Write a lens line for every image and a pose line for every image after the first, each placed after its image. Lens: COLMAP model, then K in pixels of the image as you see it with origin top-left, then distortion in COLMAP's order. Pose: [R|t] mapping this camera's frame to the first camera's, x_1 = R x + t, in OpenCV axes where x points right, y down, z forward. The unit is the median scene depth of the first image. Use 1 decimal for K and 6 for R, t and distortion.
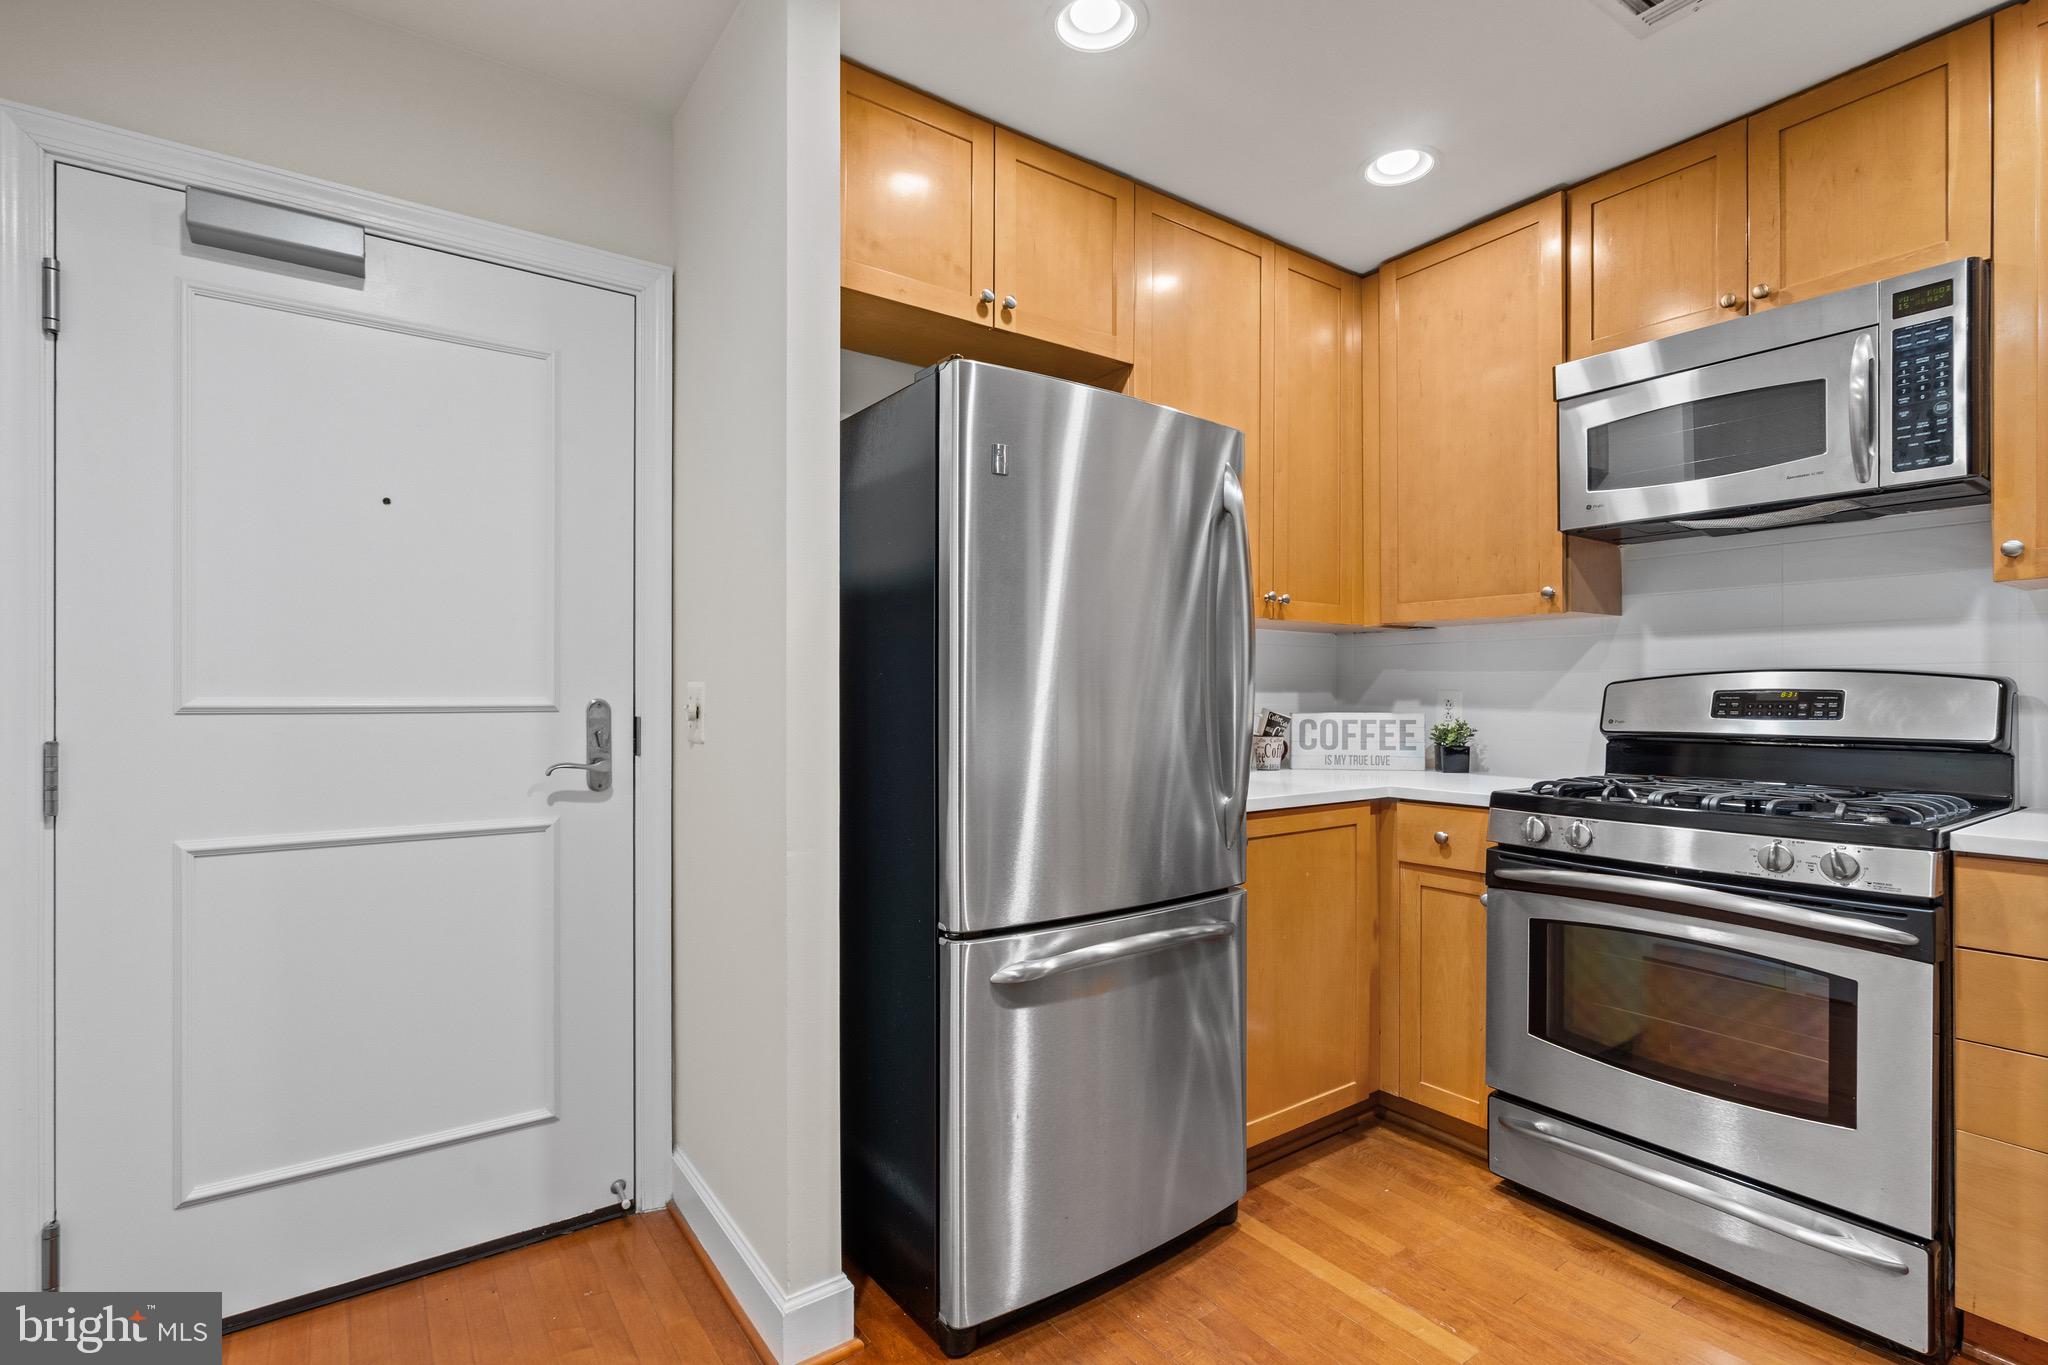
lens RADIAL K [[942.1, 0, 1023.2], [0, 942.1, 694.8], [0, 0, 1]] dist [-0.000682, 0.000468]
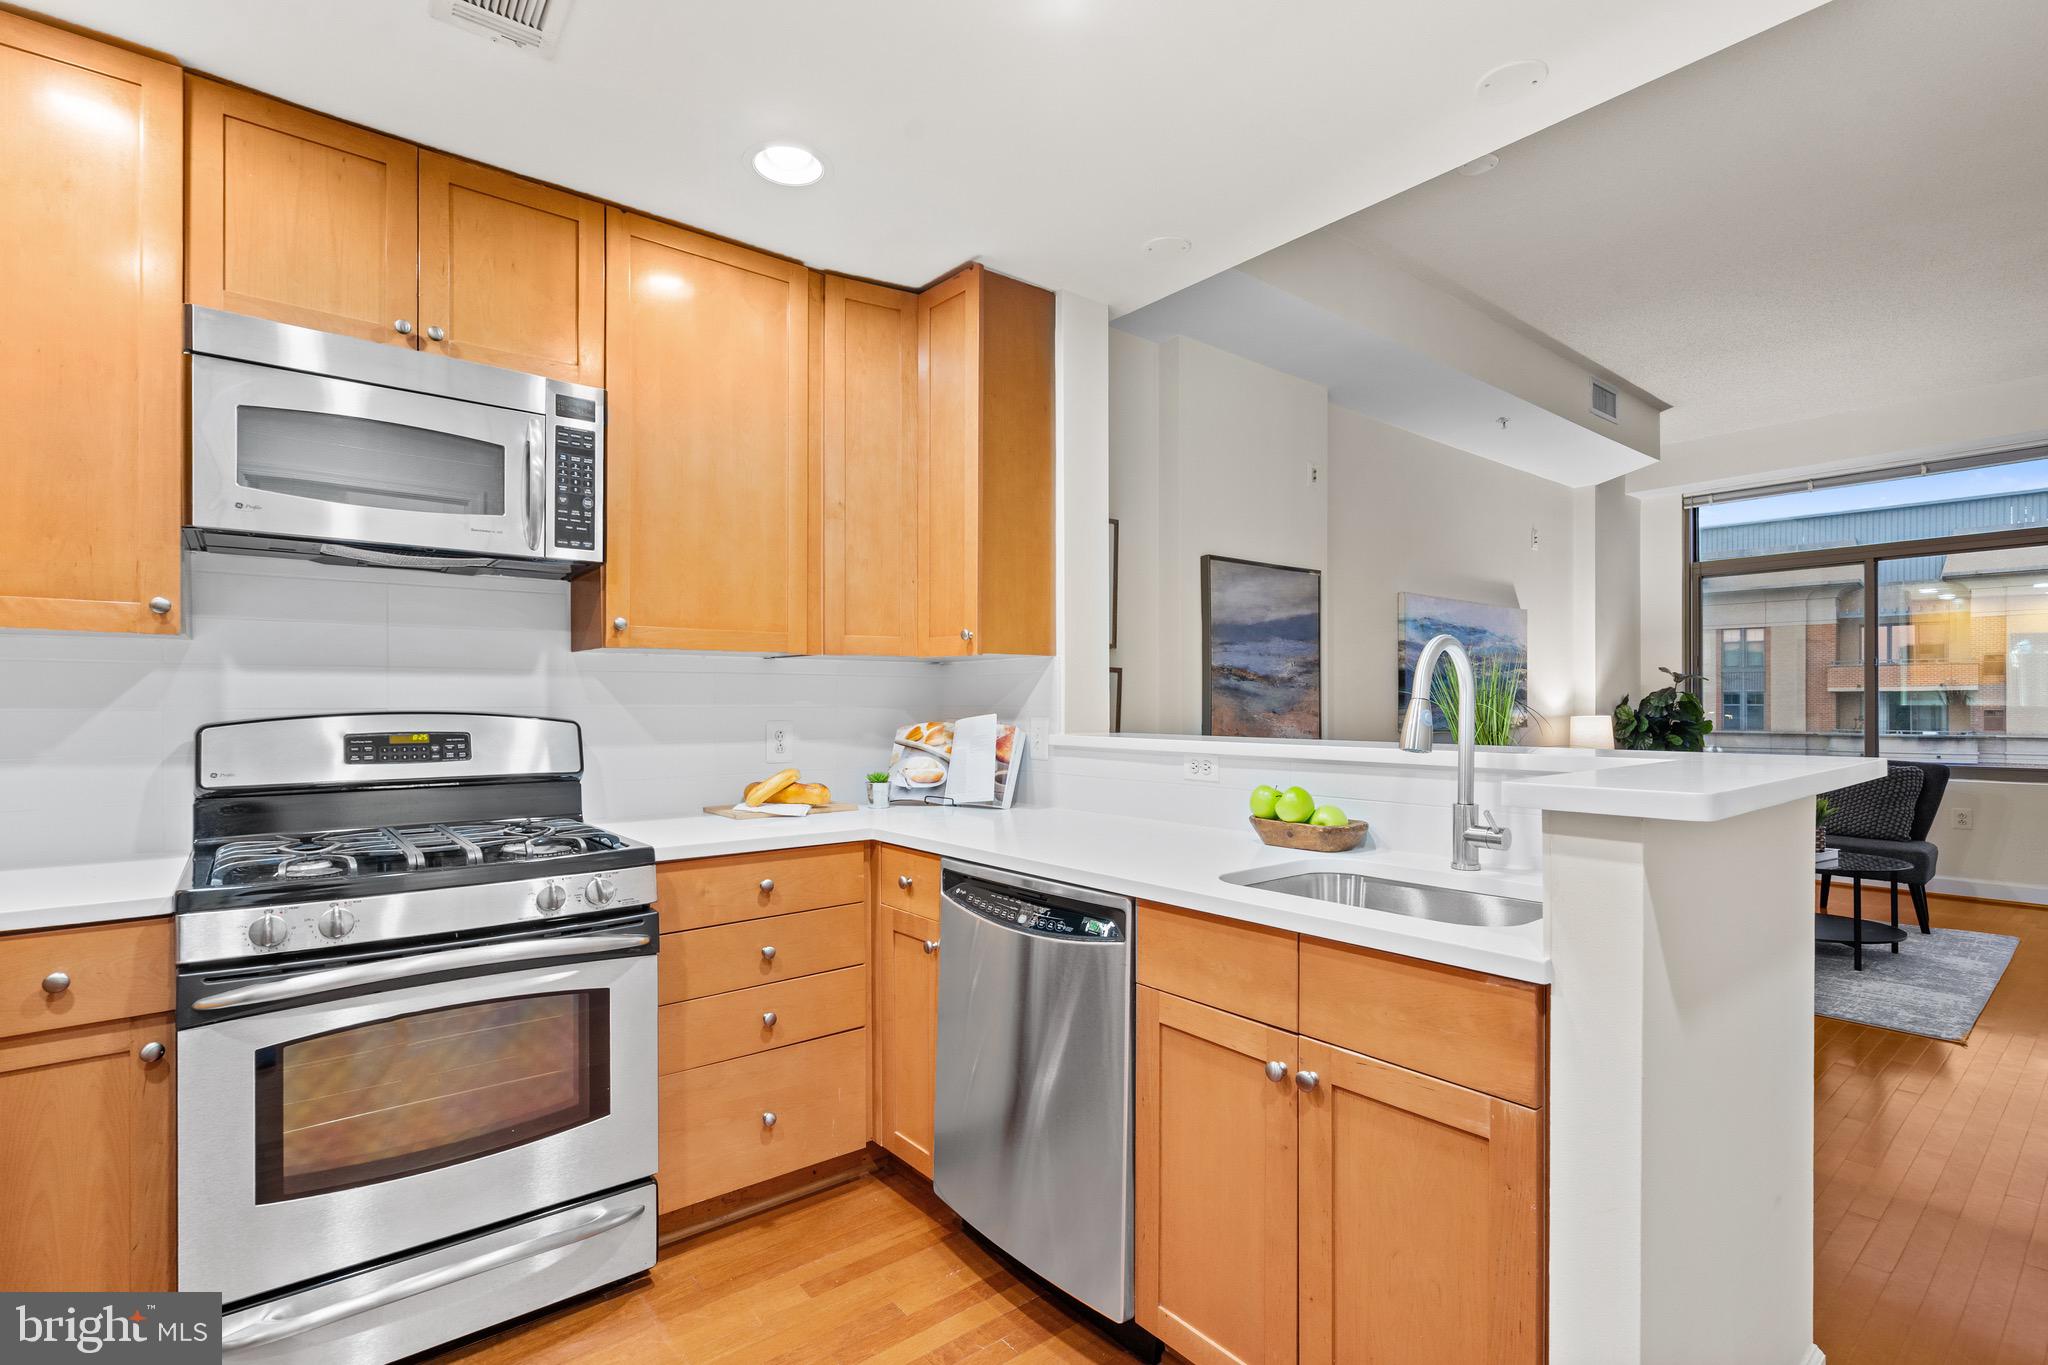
lens RADIAL K [[953.8, 0, 1018.9], [0, 953.8, 699.2], [0, 0, 1]] dist [-0.000918, 0.001394]
pose [[-0.064839, 0.005441, 0.997881, -0.257052], [0.001535, 0.999984, -0.005353, -0.035934], [-0.997895, 0.001184, -0.064847, 0.445635]]
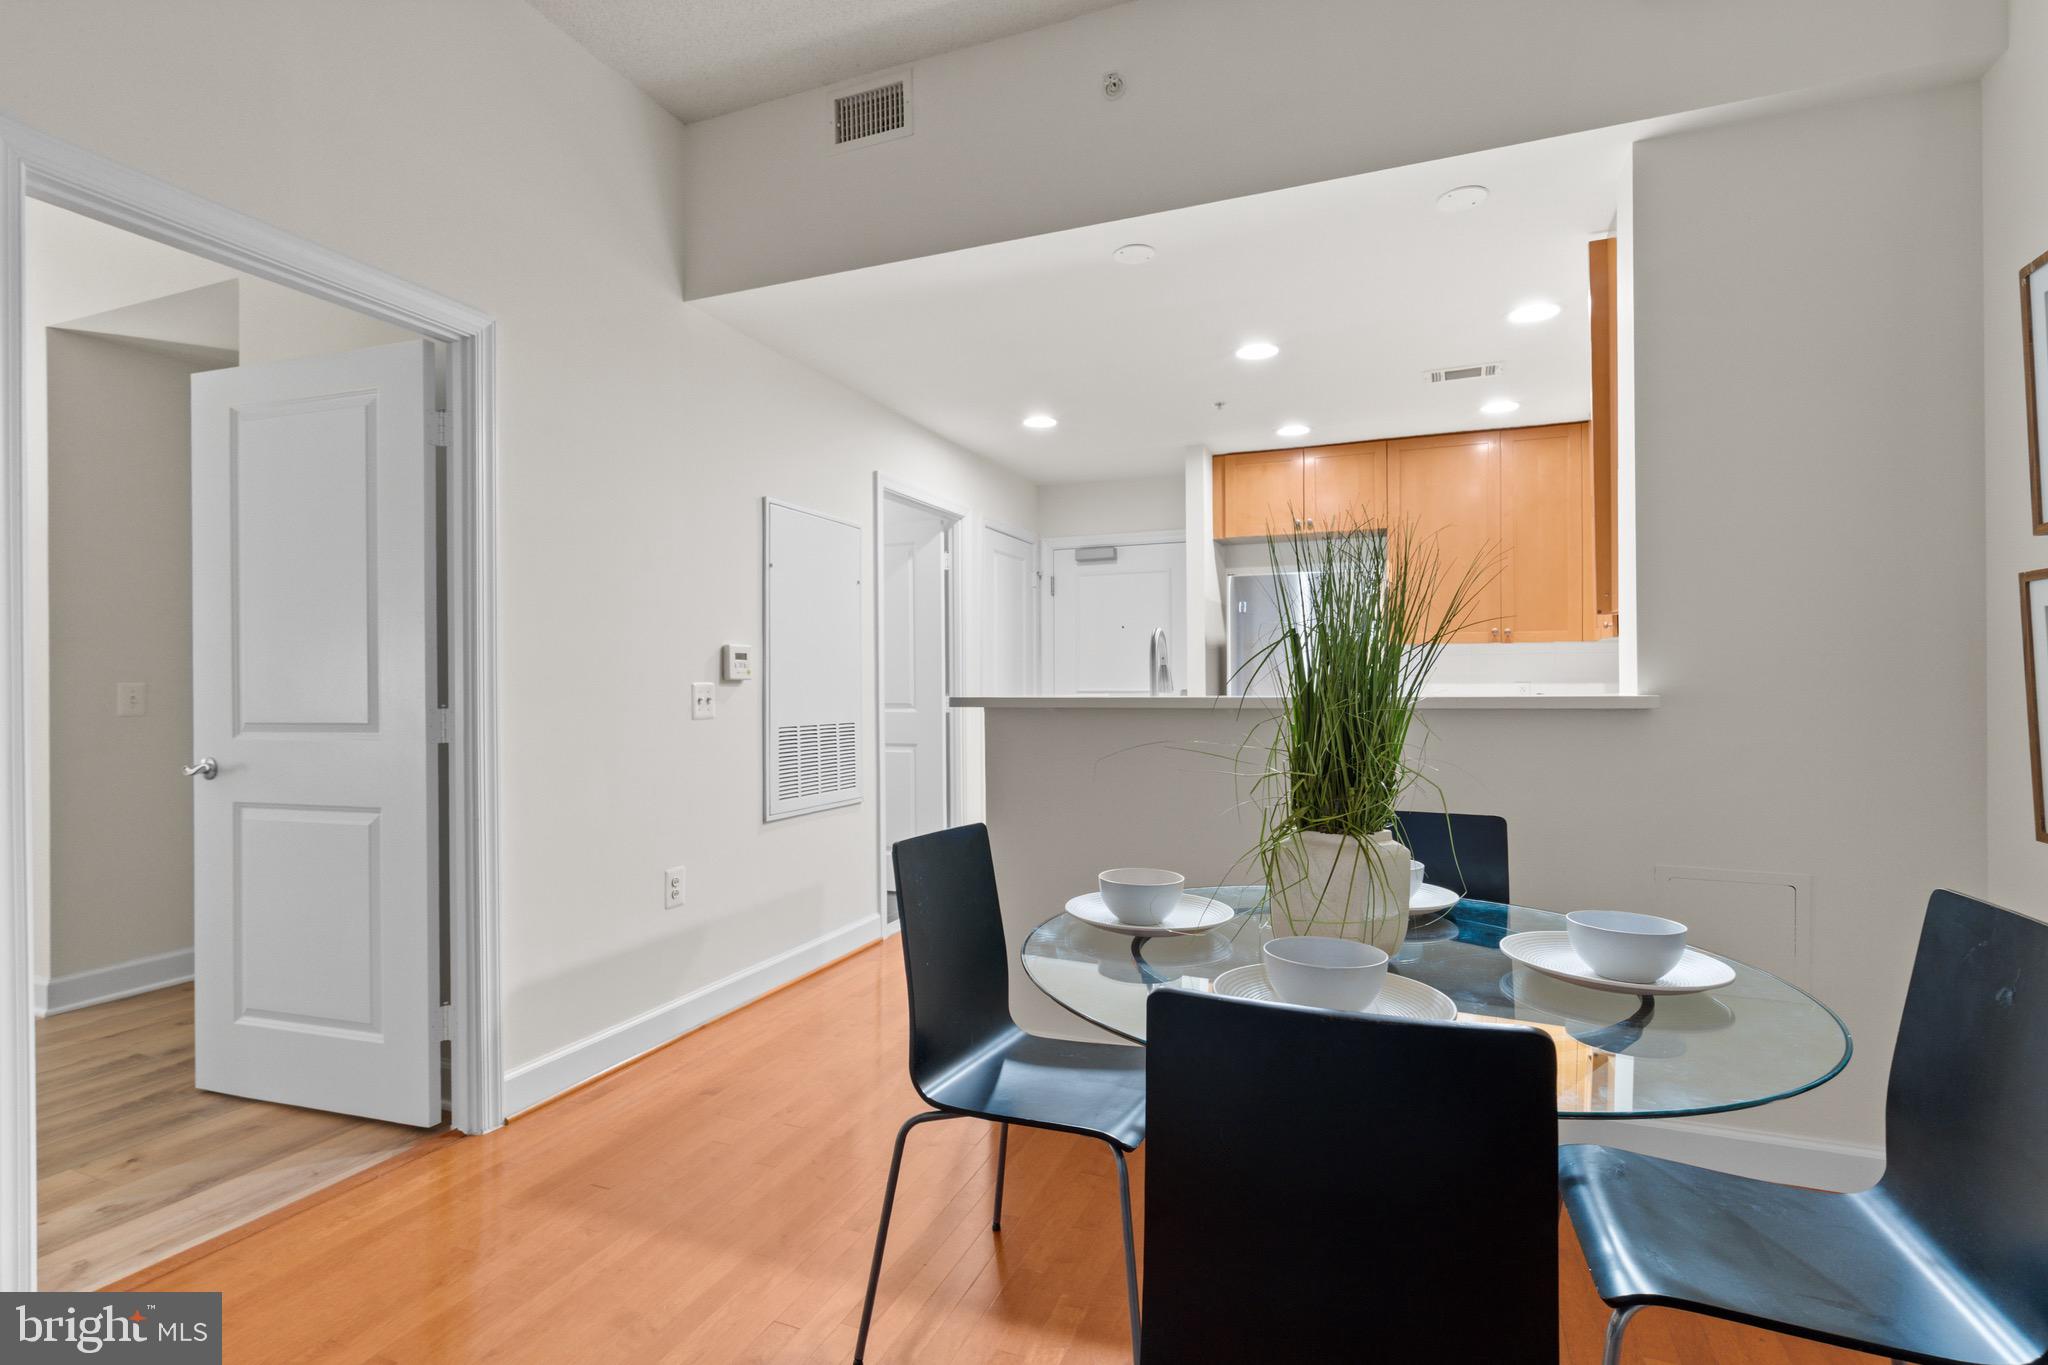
lens RADIAL K [[973.9, 0, 1016.0], [0, 973.9, 683.2], [0, 0, 1]] dist [-0.000751, 0.000093]
pose [[0.538984, -0.004266, -0.842305, 1.689911], [0.005944, 0.999982, -0.001261, -0.009947], [0.842295, -0.004327, 0.538999, -0.971013]]
